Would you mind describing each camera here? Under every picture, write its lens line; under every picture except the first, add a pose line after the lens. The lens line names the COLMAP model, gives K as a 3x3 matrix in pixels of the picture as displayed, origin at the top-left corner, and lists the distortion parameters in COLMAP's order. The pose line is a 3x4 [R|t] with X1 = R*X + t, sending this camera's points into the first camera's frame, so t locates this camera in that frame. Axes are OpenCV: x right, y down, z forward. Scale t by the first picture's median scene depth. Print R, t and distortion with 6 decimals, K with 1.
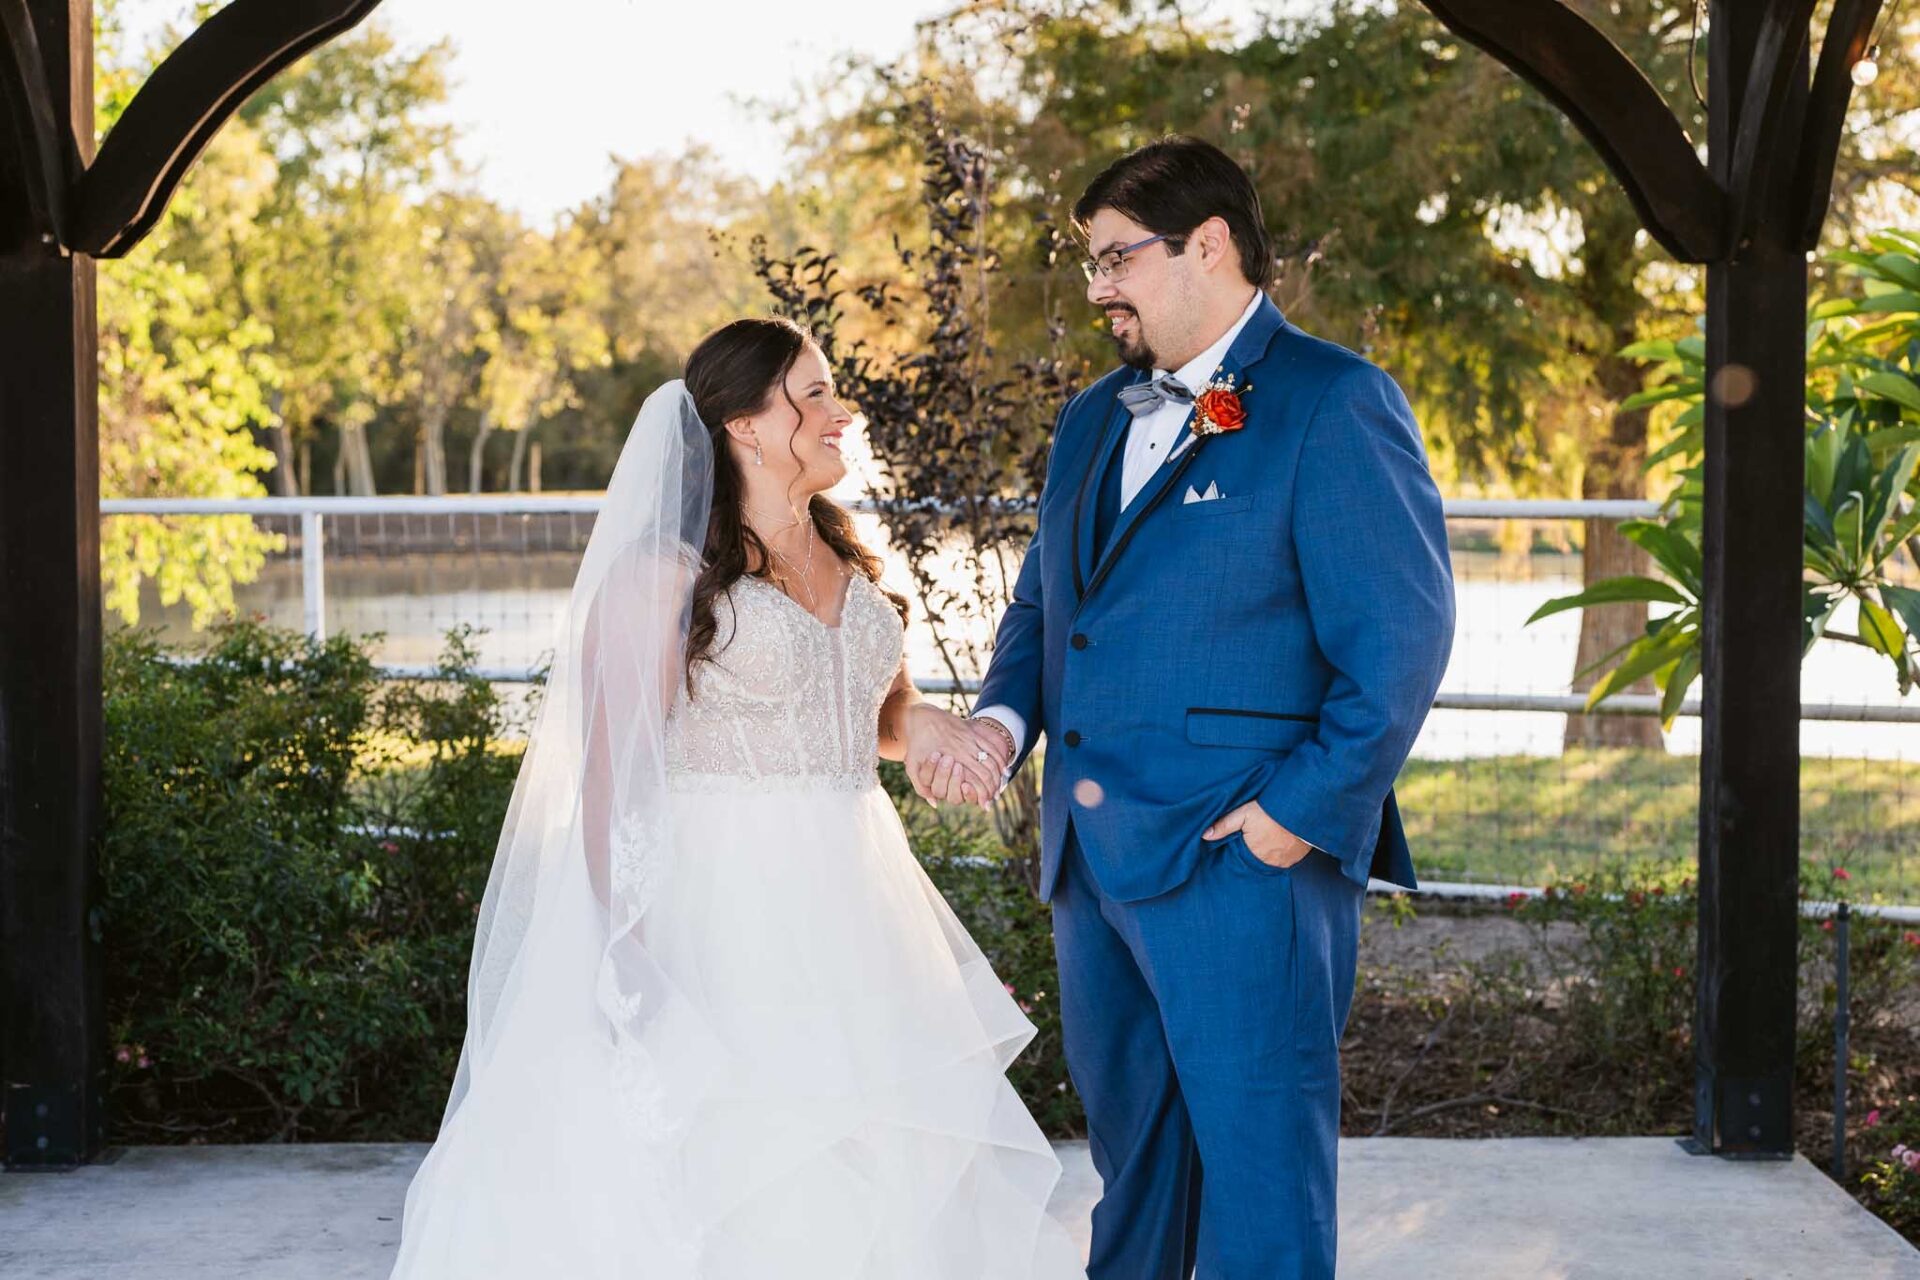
lens RADIAL K [[1907.1, 0, 966.1], [0, 1907.1, 661.6], [0, 0, 1]] dist [-0.004962, 0.002347]
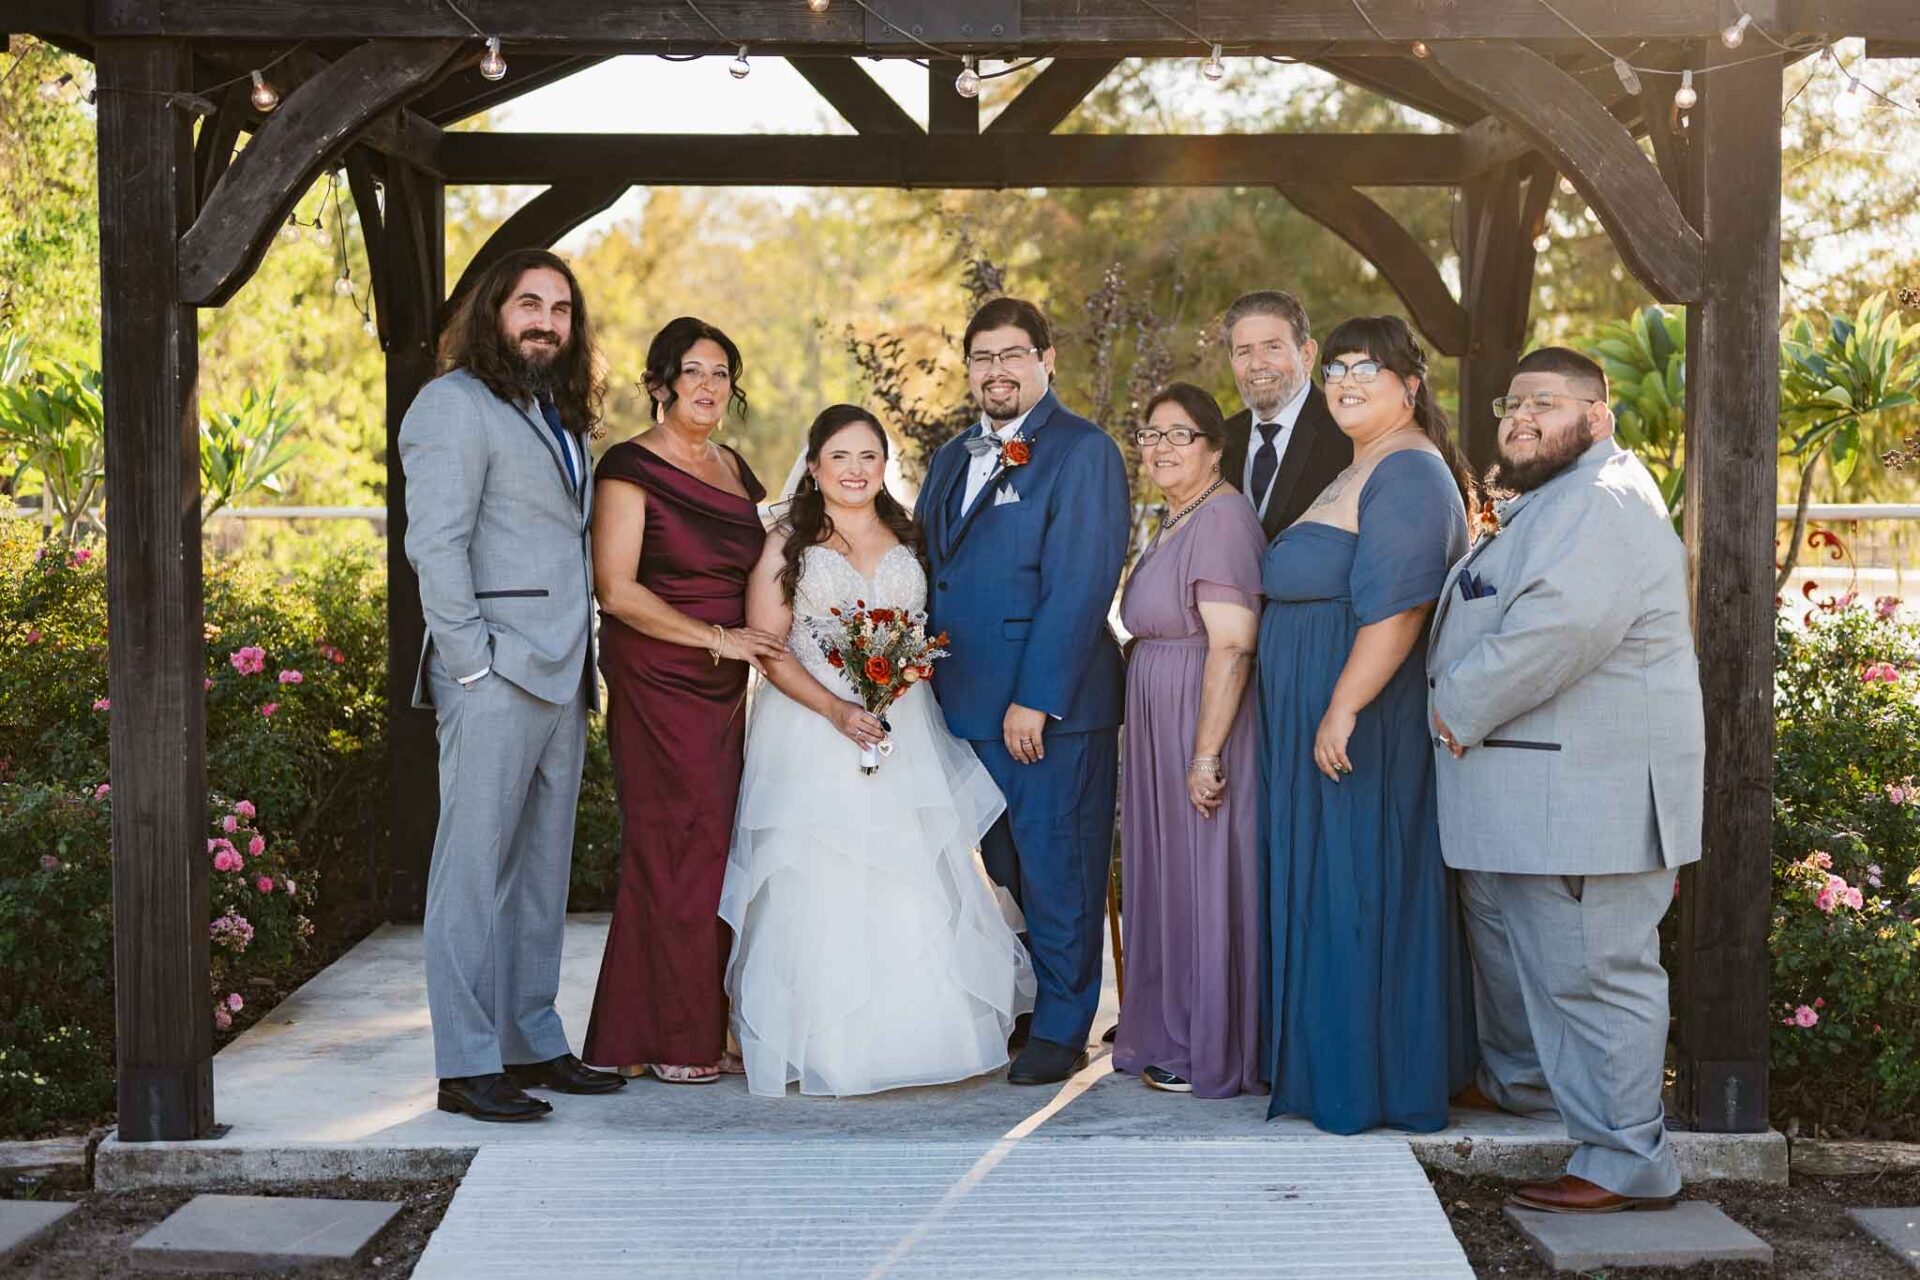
lens RADIAL K [[2310.7, 0, 1011.2], [0, 2310.7, 593.5], [0, 0, 1]] dist [-0.004494, -0.006743]
pose [[0.999858, -0.001971, 0.016746, -0.010182], [0.002797, 0.998773, -0.049452, 0.046275], [-0.016628, 0.049492, 0.998636, -0.506227]]
